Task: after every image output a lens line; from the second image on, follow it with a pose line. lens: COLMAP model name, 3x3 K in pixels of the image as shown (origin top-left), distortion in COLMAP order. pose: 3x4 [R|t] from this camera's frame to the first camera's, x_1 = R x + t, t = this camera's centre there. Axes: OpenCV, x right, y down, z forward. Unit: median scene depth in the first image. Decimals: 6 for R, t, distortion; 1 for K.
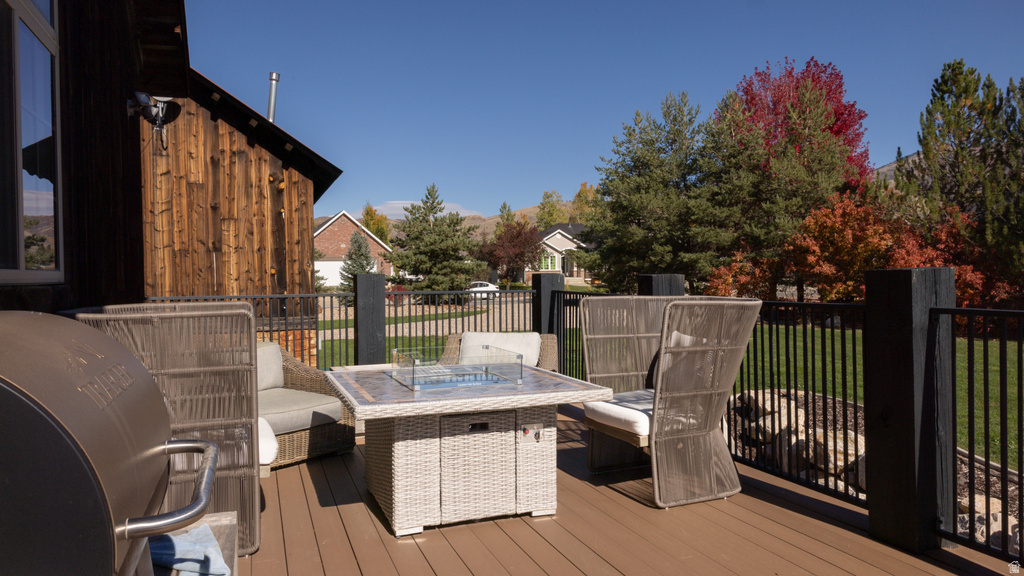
lens RADIAL K [[687.3, 0, 514.9], [0, 687.3, 287.7], [0, 0, 1]] dist [-0.006385, 0.003572]
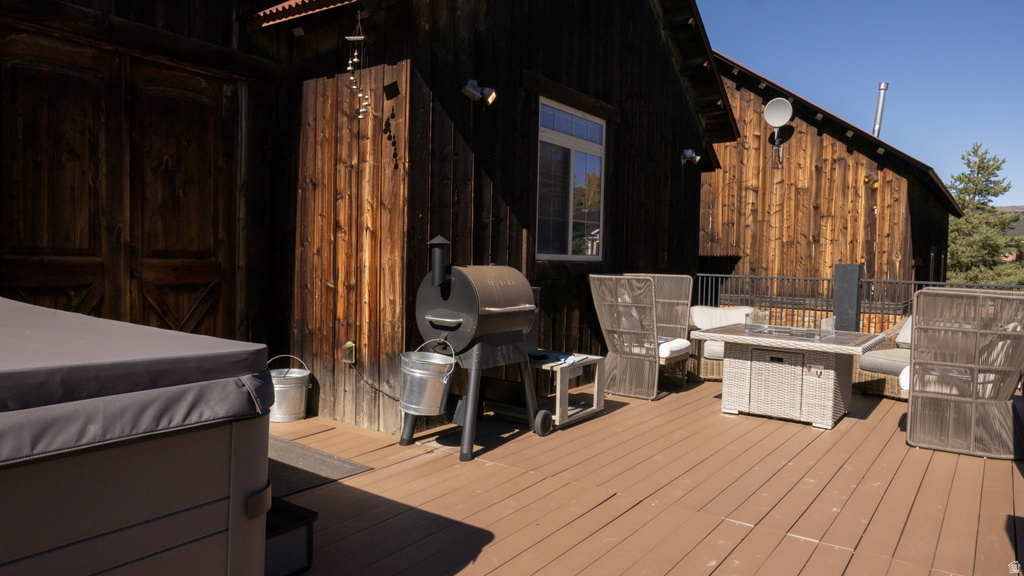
lens RADIAL K [[687.3, 0, 510.7], [0, 687.3, 287.0], [0, 0, 1]] dist [-0.006385, 0.003572]
pose [[0.551575, 0.060724, -0.831912, 0.286345], [-0.046077, 0.998042, 0.042300, -0.001591], [0.832852, 0.015000, 0.553293, -0.125363]]
